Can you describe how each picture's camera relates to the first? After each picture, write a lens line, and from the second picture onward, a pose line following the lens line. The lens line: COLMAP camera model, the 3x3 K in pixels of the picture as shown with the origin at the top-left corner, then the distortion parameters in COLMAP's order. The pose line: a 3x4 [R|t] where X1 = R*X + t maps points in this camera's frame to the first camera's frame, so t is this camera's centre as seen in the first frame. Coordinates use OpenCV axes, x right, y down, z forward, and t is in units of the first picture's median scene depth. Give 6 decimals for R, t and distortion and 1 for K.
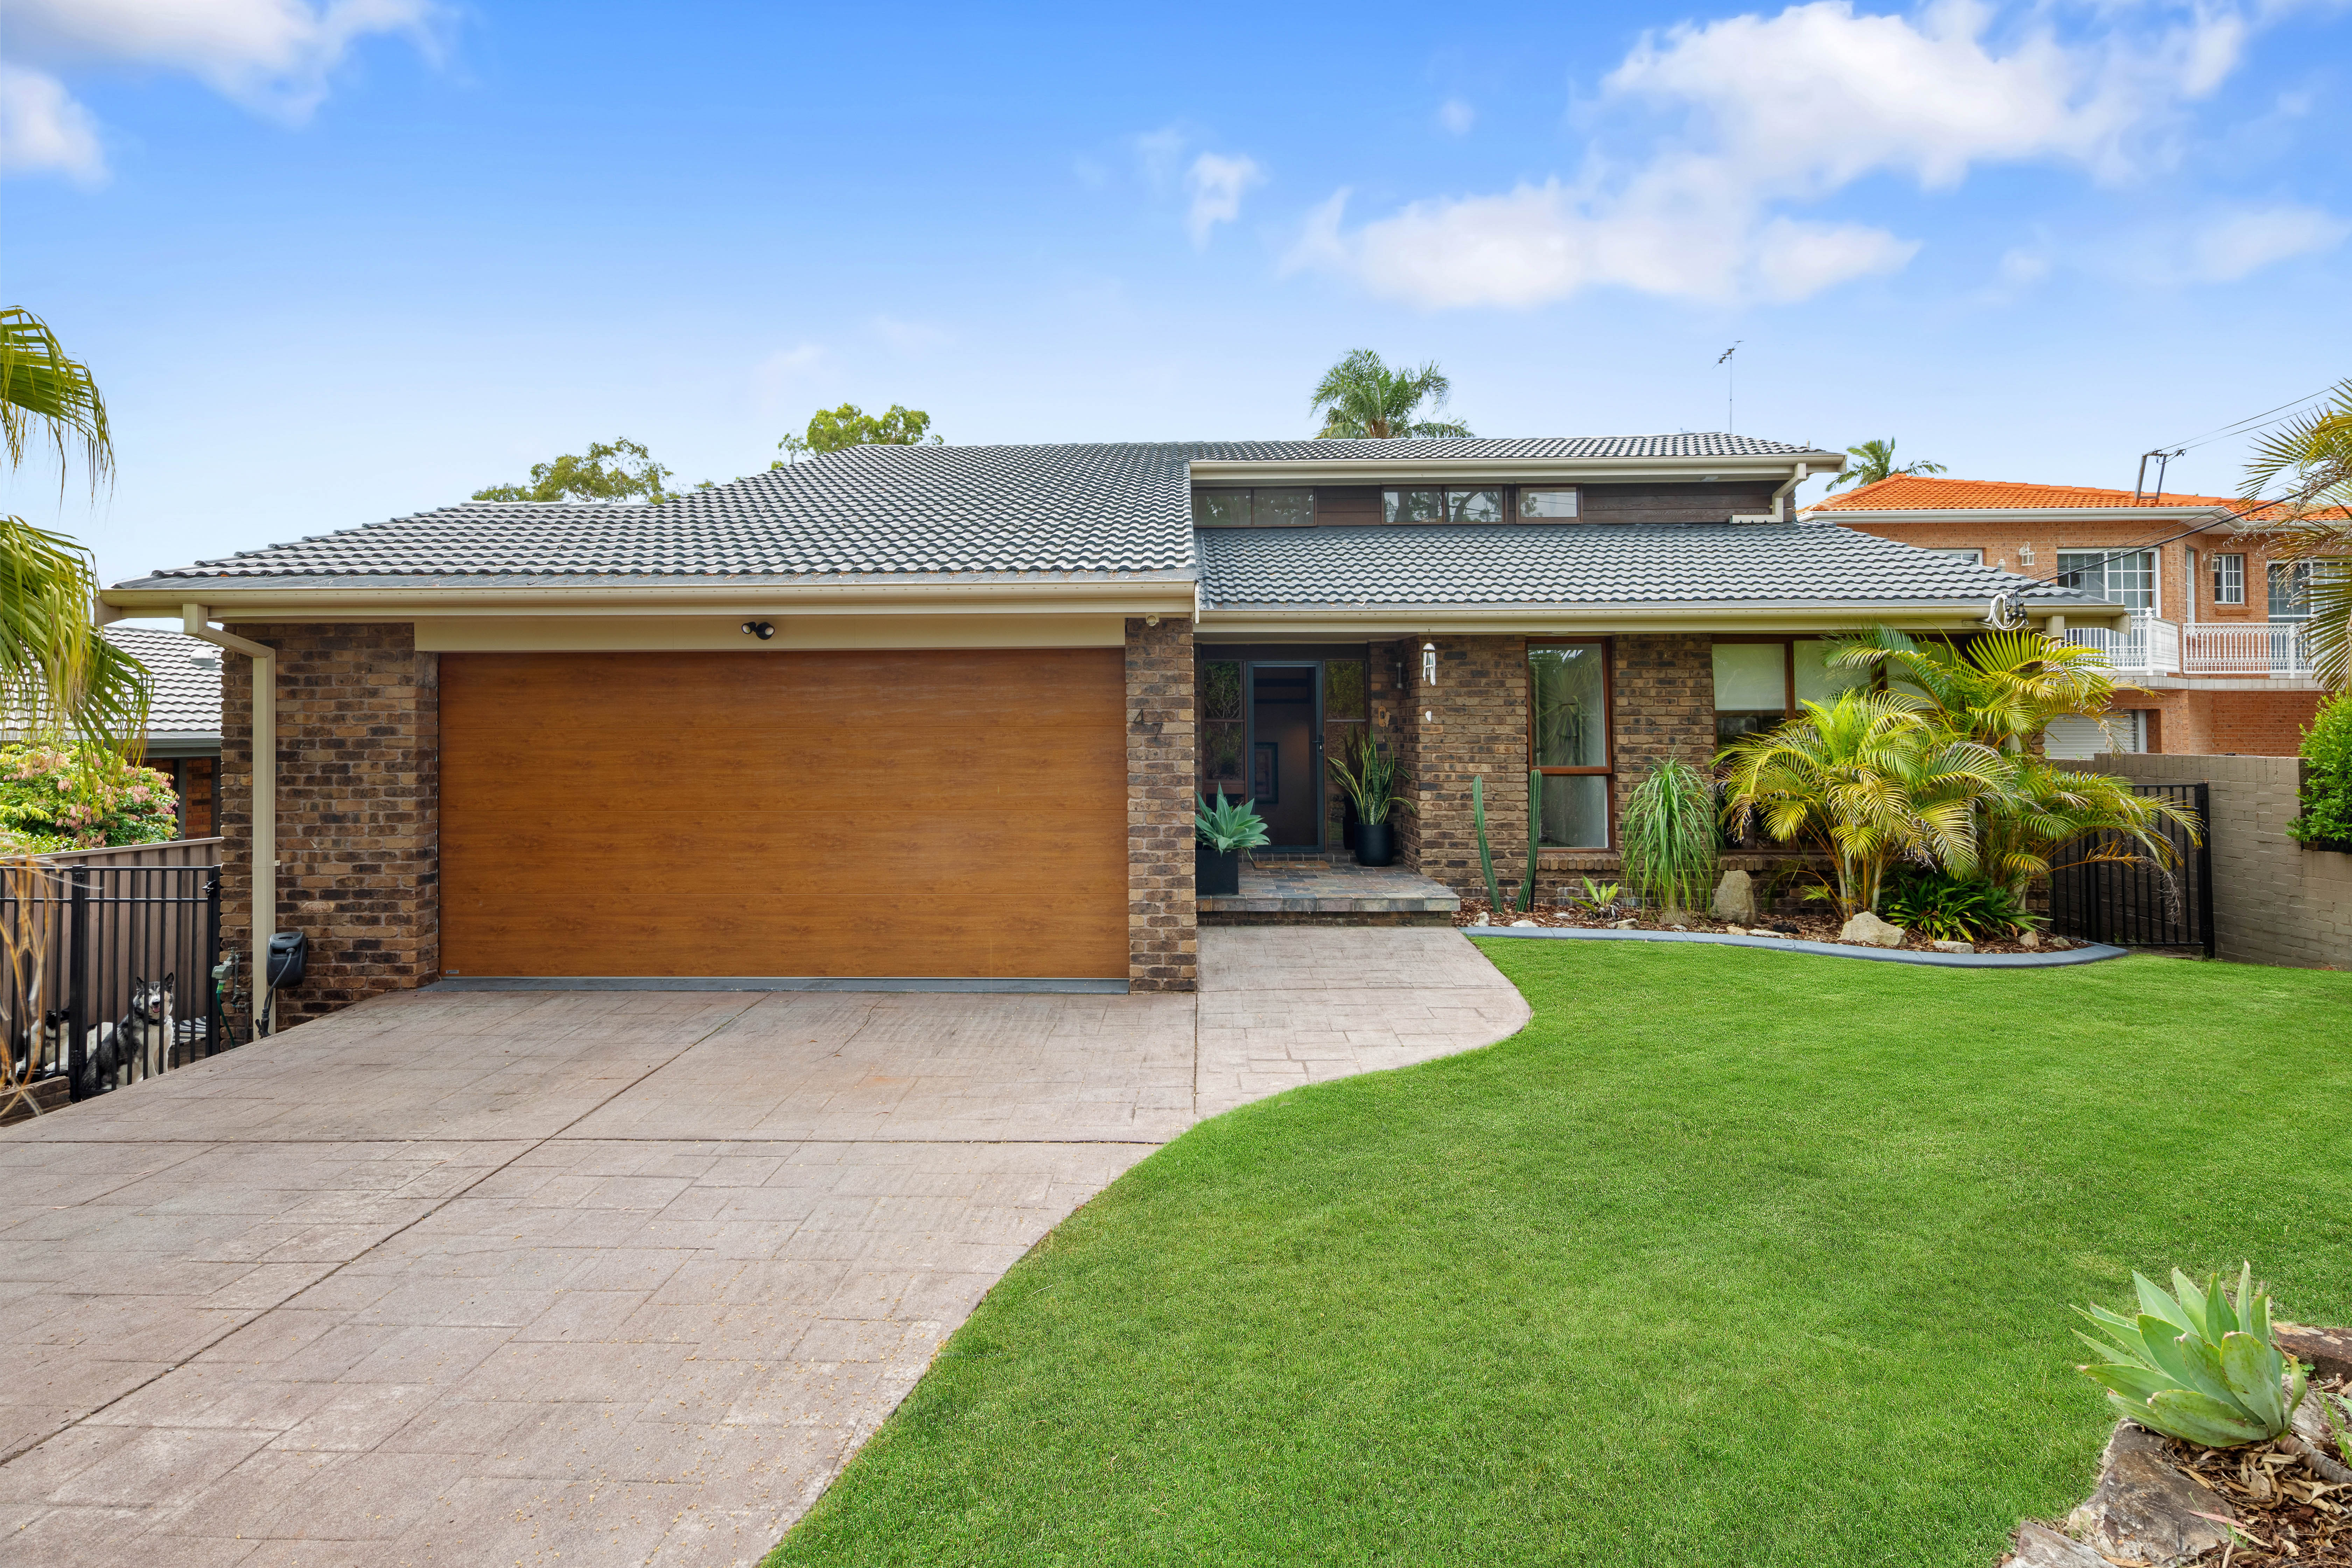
lens RADIAL K [[1044.4, 0, 1149.3], [0, 1044.4, 710.6], [0, 0, 1]] dist [0.007377, -0.000776]
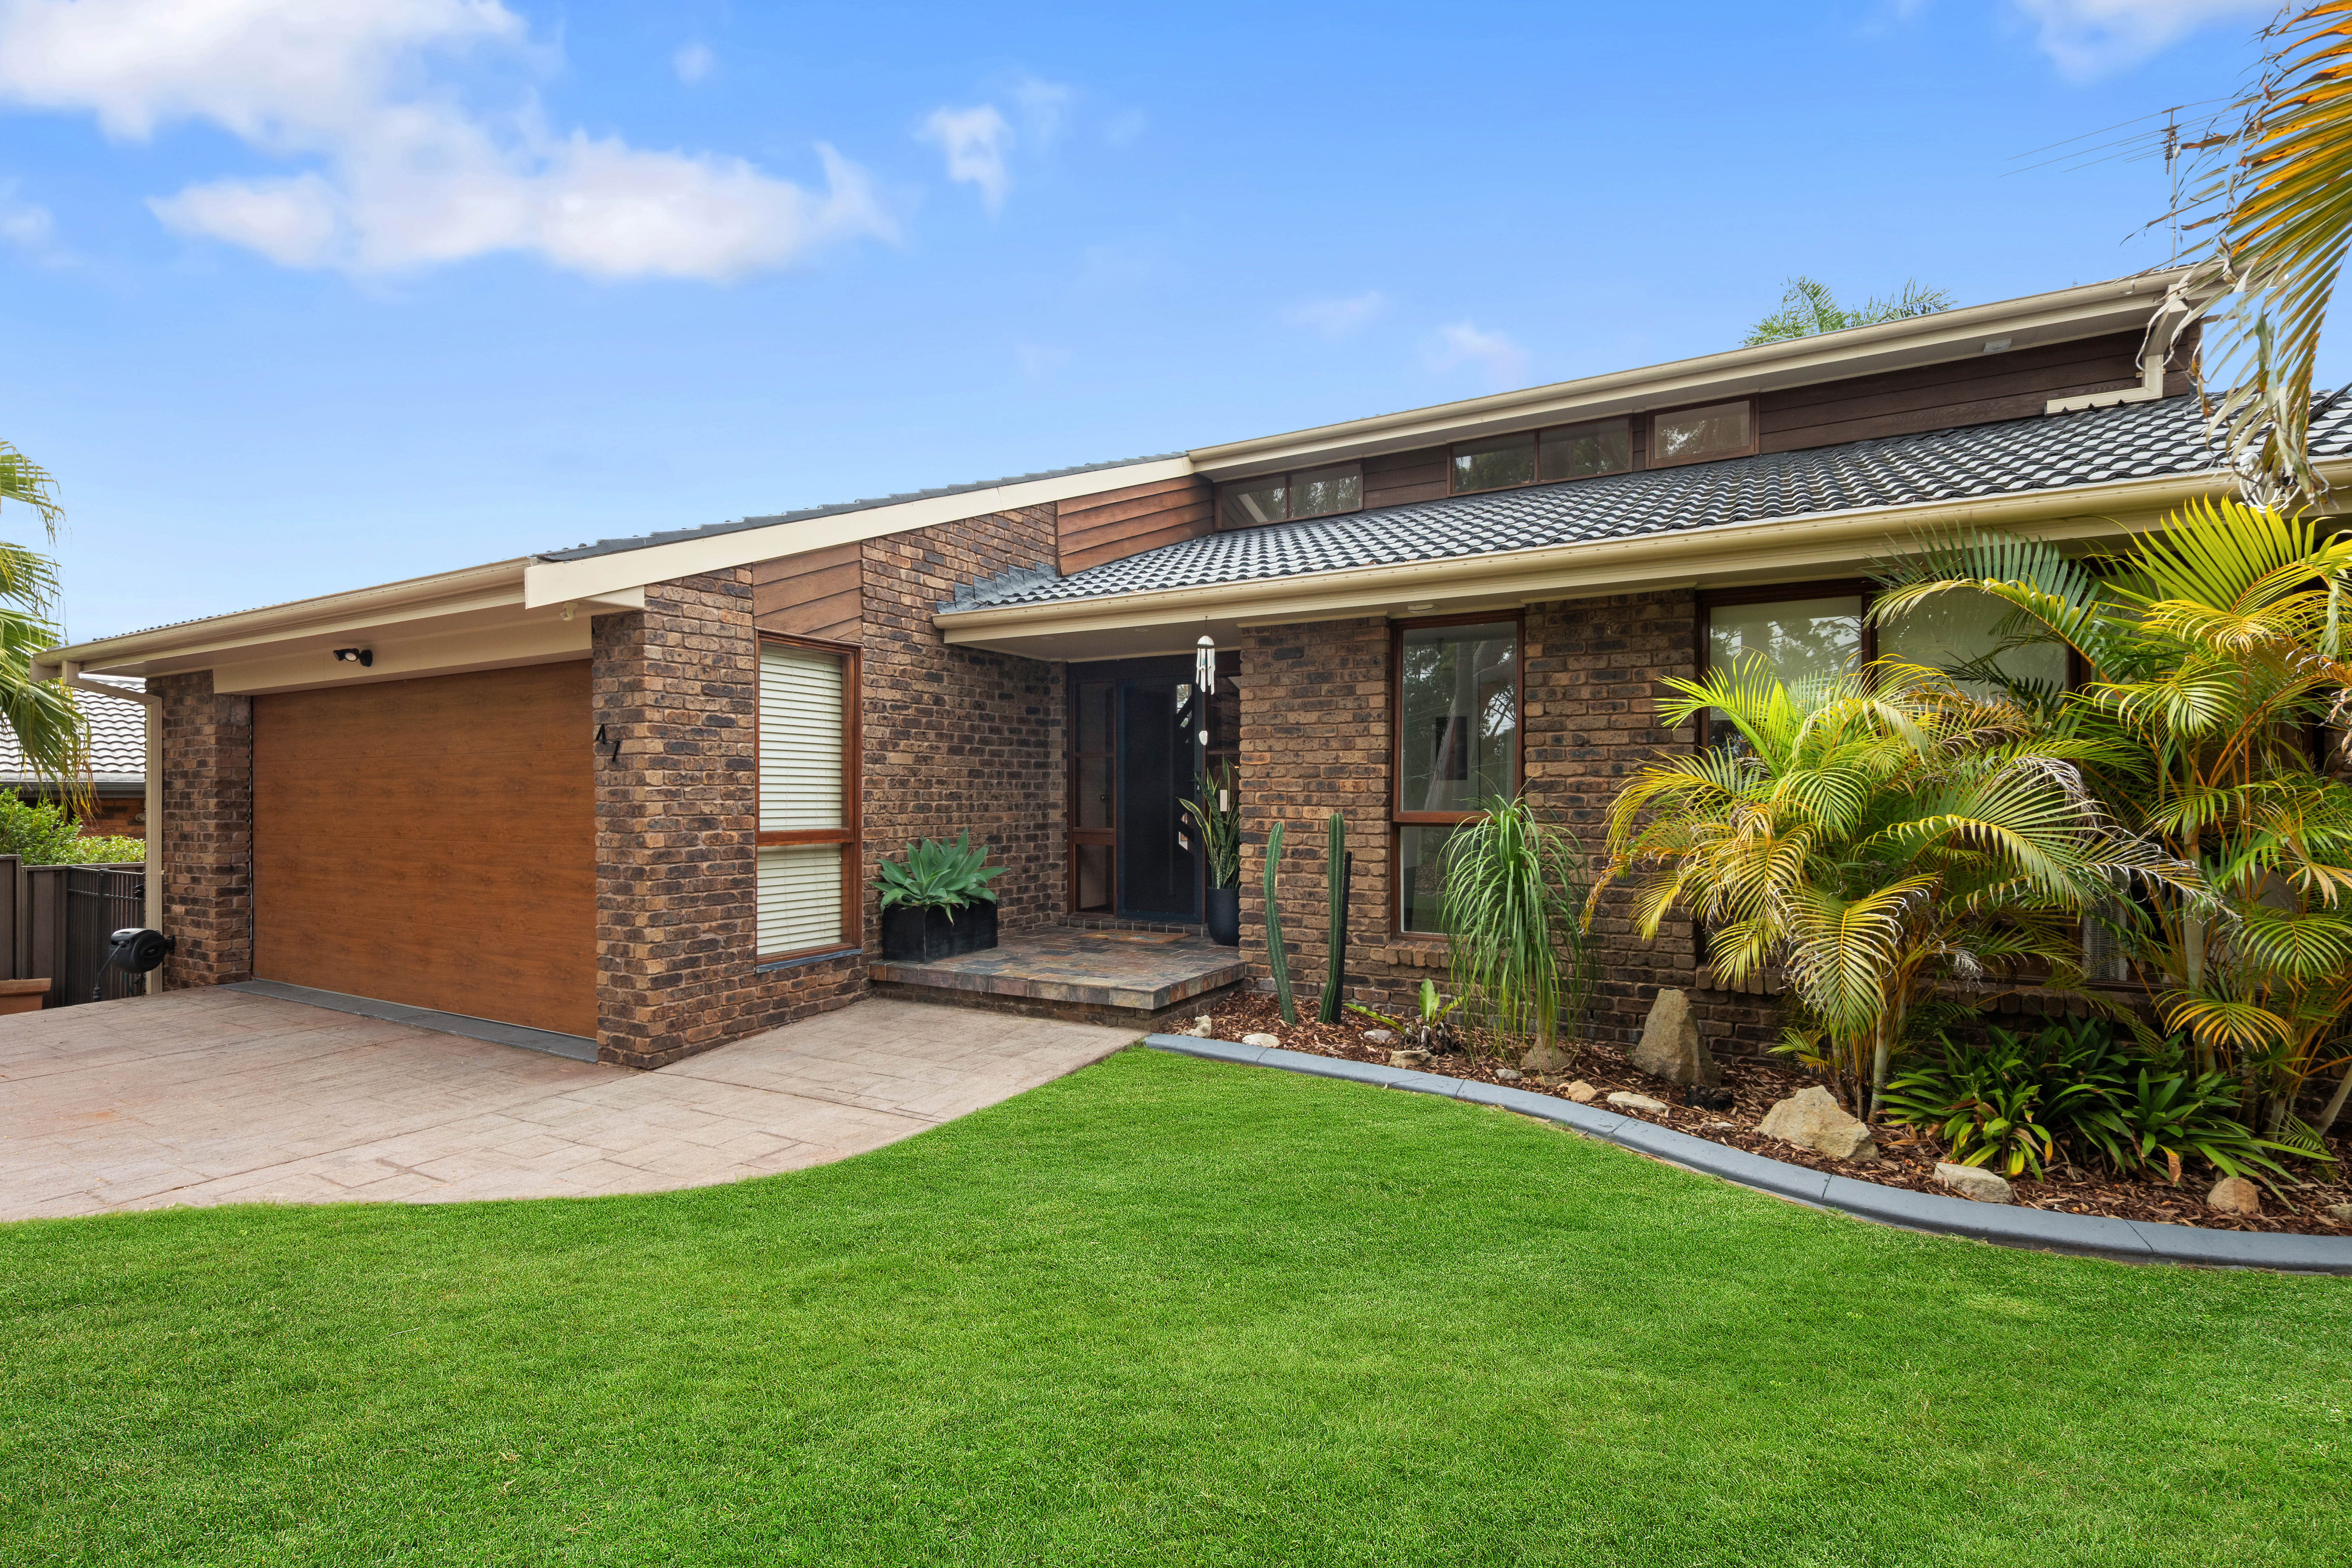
lens RADIAL K [[1044.4, 0, 1173.5], [0, 1044.4, 798.1], [0, 0, 1]] dist [0.007377, -0.000776]
pose [[0.882789, 0.001590, -0.469767, 0.558381], [0.006336, 0.999863, 0.015289, 0.033849], [0.469727, -0.016474, 0.882658, 0.340515]]
